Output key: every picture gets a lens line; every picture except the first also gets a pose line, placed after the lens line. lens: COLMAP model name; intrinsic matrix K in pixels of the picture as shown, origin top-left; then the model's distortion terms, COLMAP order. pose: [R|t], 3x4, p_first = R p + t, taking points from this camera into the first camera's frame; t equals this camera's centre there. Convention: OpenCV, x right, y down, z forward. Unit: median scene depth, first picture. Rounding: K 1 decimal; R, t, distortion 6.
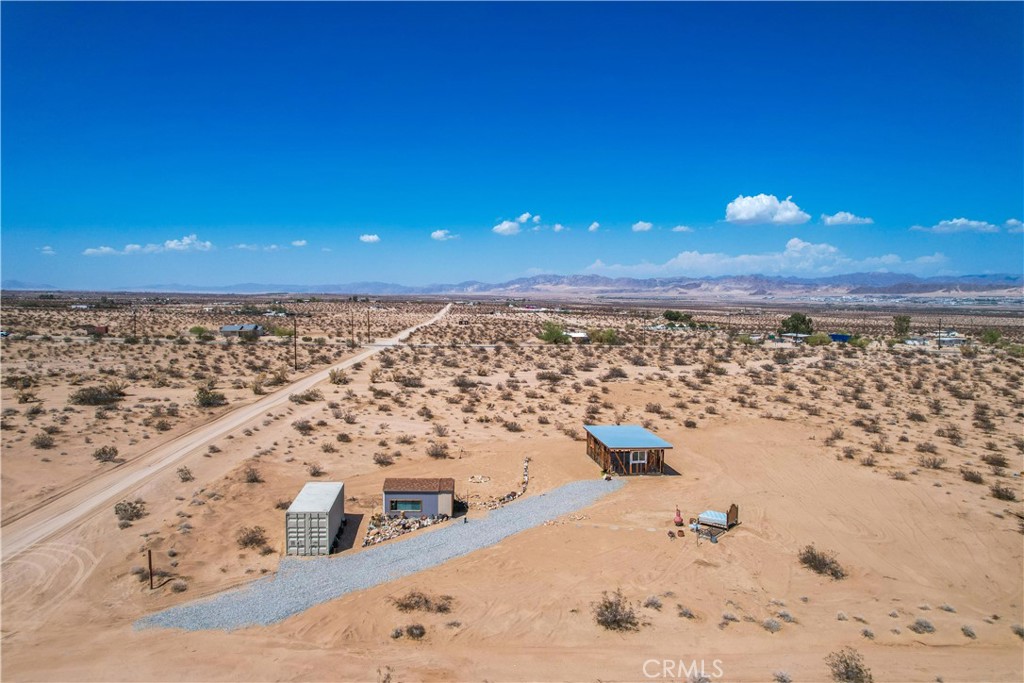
lens RADIAL K [[652.6, 0, 511.6], [0, 652.6, 345.8], [0, 0, 1]] dist [-0.076711, 0.069110]
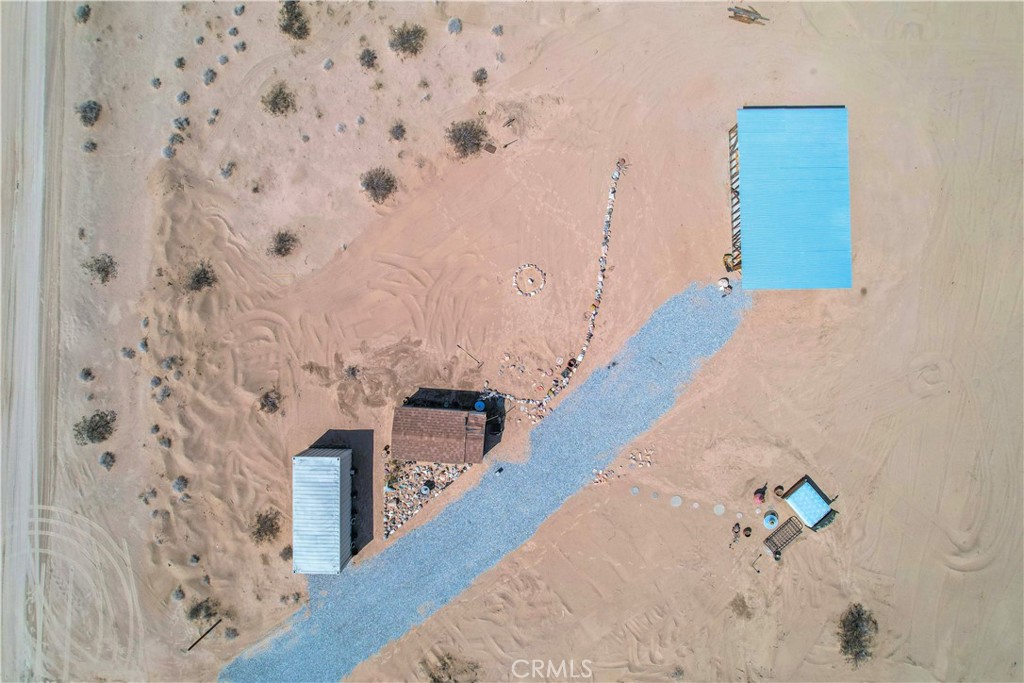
lens RADIAL K [[652.6, 0, 511.6], [0, 652.6, 345.8], [0, 0, 1]] dist [-0.076711, 0.069110]
pose [[0.993103, 0.115550, -0.019876, -0.009895], [0.012078, 0.067794, 0.997626, -0.095527], [0.116623, -0.990985, 0.065930, 0.188788]]
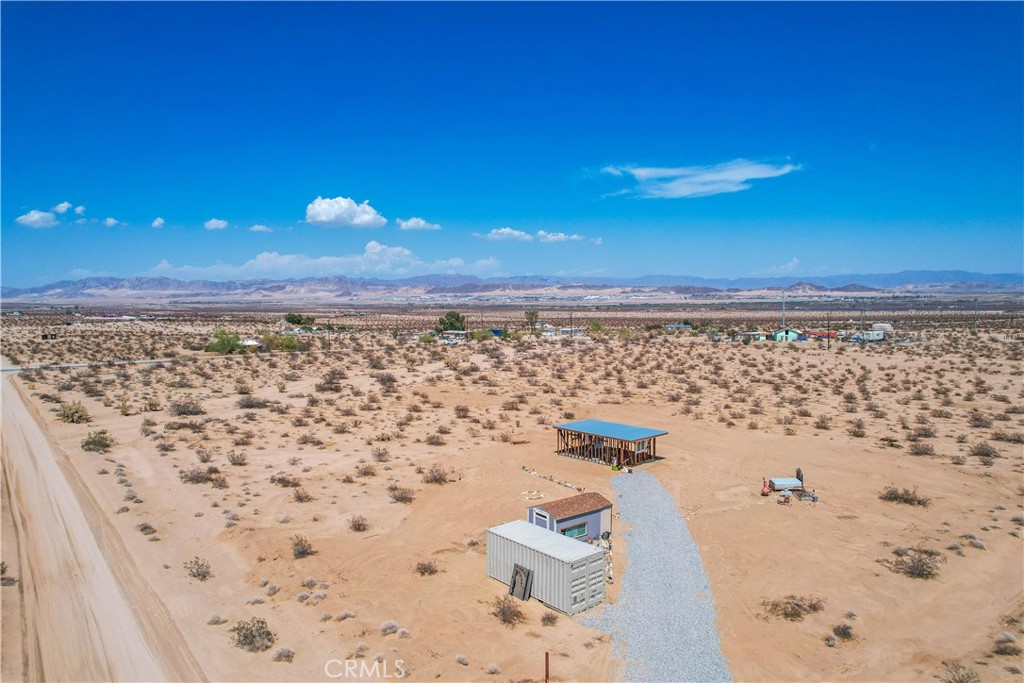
lens RADIAL K [[670.4, 0, 512.3], [0, 670.4, 341.6], [0, 0, 1]] dist [-0.086772, 0.081789]
pose [[0.817045, -0.051904, 0.574233, -0.126262], [0.058639, 0.998256, 0.006796, -0.003317], [-0.573585, 0.028119, 0.818664, 0.053667]]
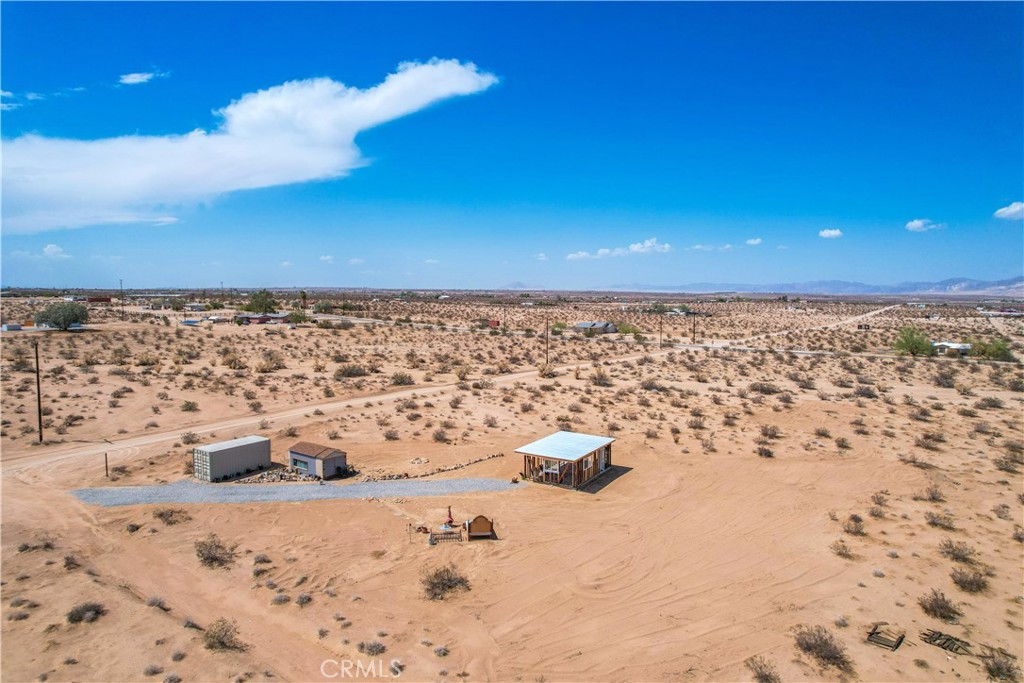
lens RADIAL K [[652.6, 0, 511.6], [0, 652.6, 345.8], [0, 0, 1]] dist [-0.076711, 0.069110]
pose [[0.782949, 0.046858, -0.620318, 0.164806], [-0.046047, 0.998789, 0.017328, -0.005242], [0.620379, 0.014997, 0.784159, 0.042989]]
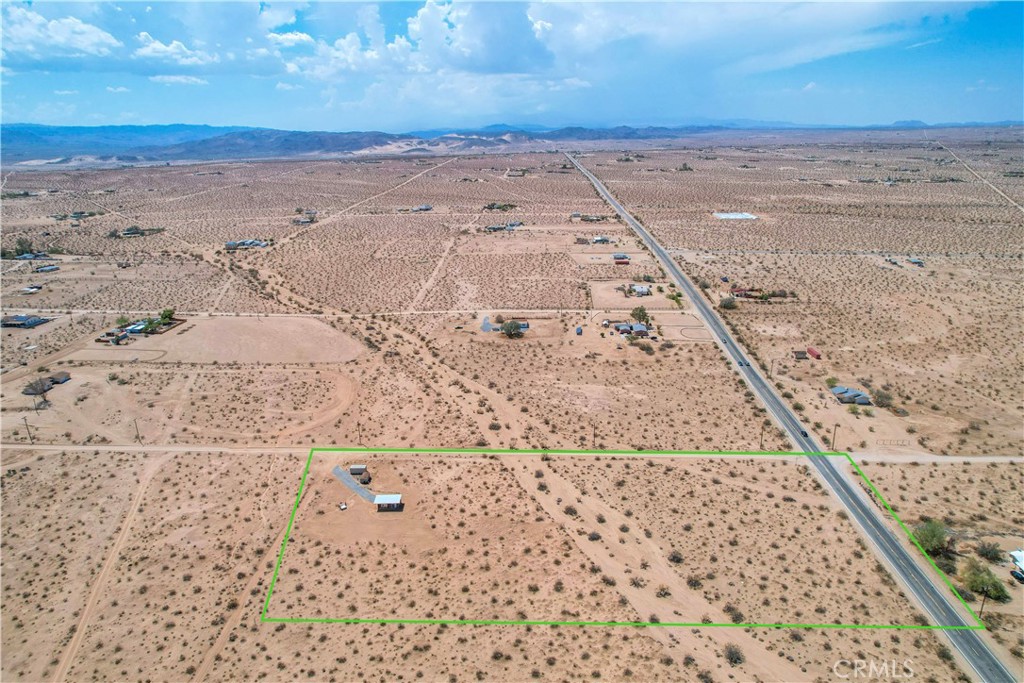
lens RADIAL K [[670.4, 0, 512.3], [0, 670.4, 341.6], [0, 0, 1]] dist [-0.086772, 0.081789]
pose [[-0.118272, 0.302411, -0.945811, 0.850626], [-0.058375, 0.948732, 0.310645, -0.486709], [0.991264, 0.091953, -0.094555, 0.478799]]
